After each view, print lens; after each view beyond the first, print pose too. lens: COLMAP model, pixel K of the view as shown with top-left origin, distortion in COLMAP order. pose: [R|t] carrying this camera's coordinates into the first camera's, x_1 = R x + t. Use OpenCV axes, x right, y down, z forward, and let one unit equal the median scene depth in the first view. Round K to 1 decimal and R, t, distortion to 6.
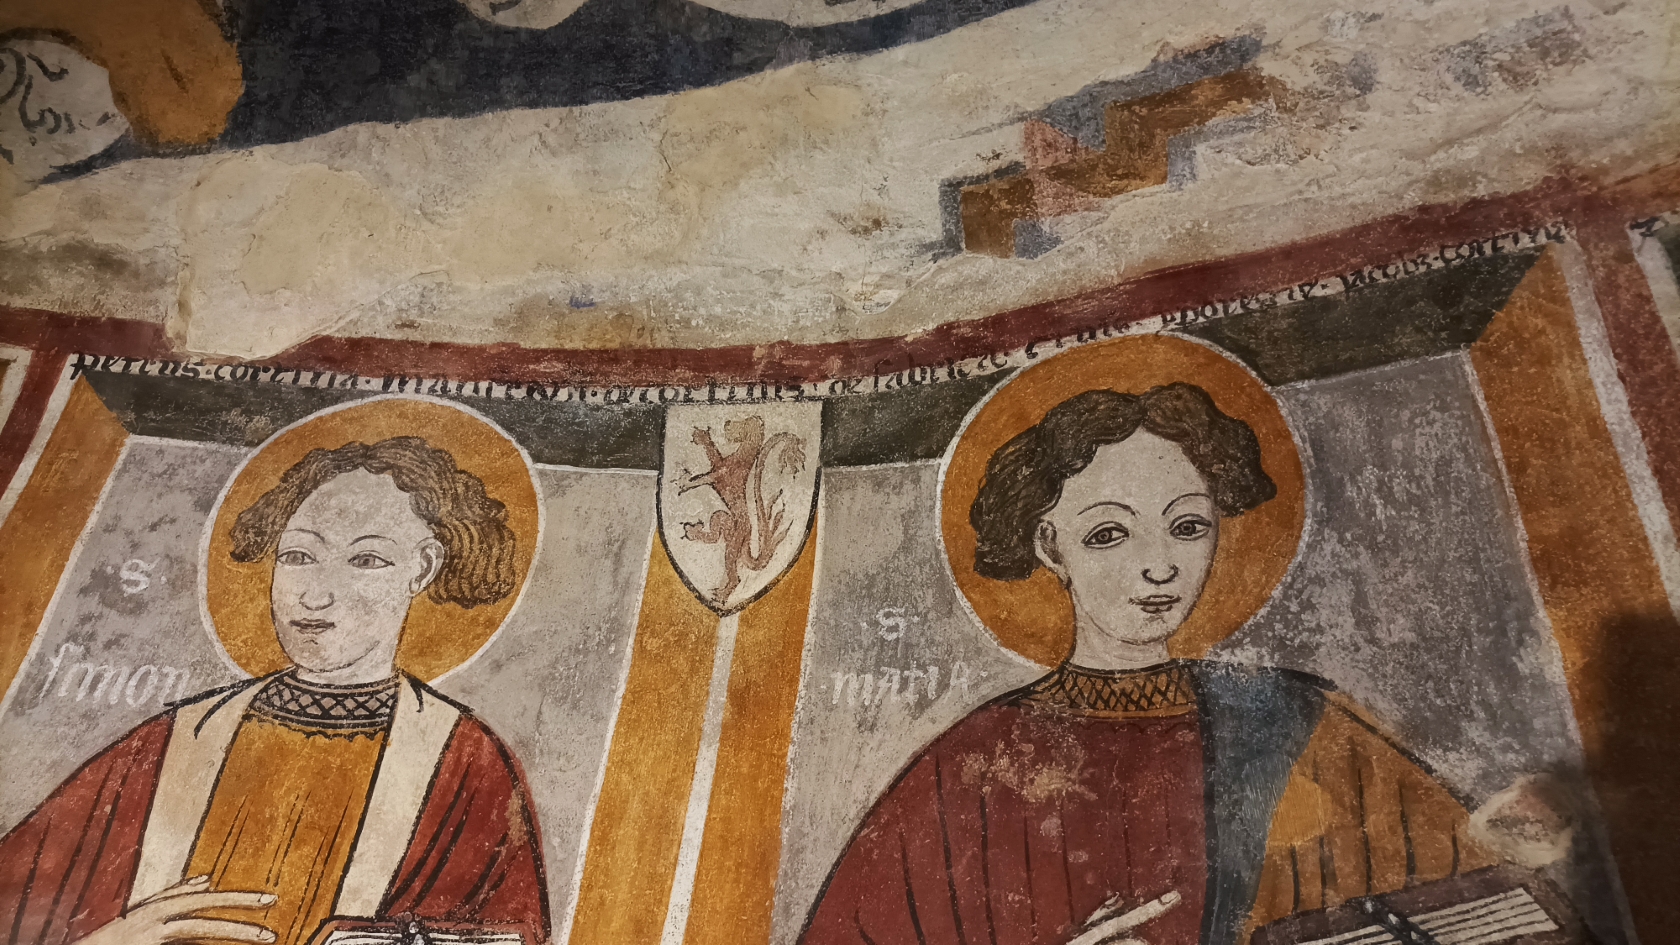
lens RADIAL K [[1248.6, 0, 844.3], [0, 1248.6, 470.3], [0, 0, 1]] dist [0.032931, -0.032988]
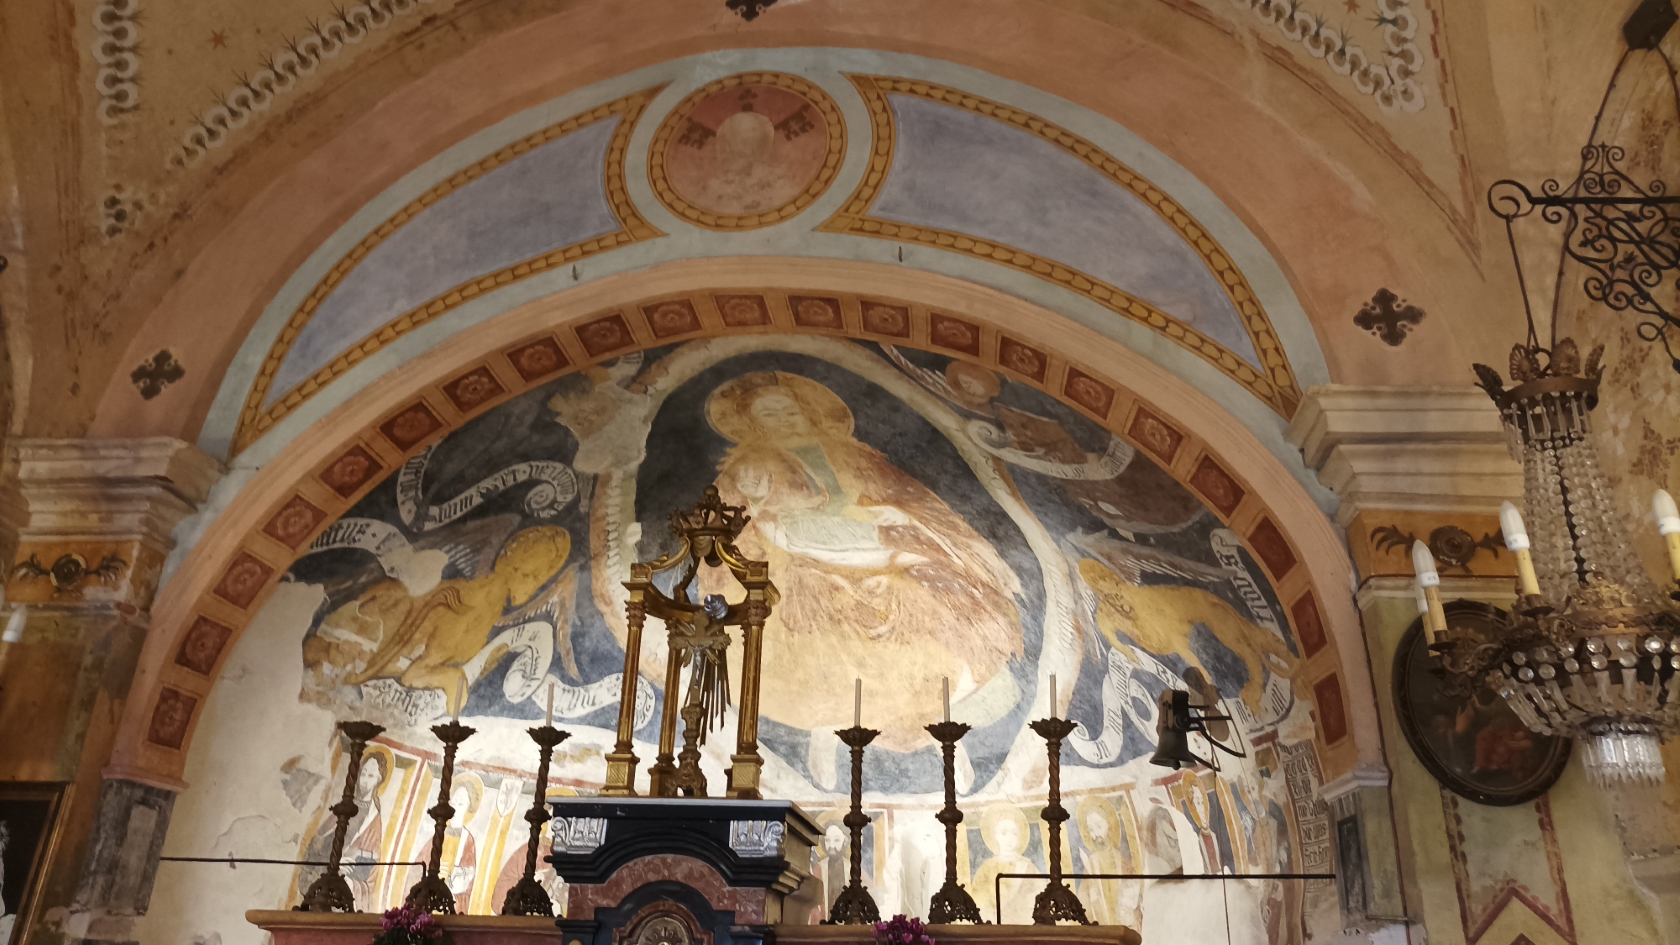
lens RADIAL K [[1248.6, 0, 844.3], [0, 1248.6, 470.3], [0, 0, 1]] dist [0.032931, -0.032988]
pose [[0.423605, 0.248955, 0.870965, -5.138665], [-0.582884, 0.810908, 0.051705, -2.554928], [-0.693401, -0.529575, 0.488617, -2.290171]]
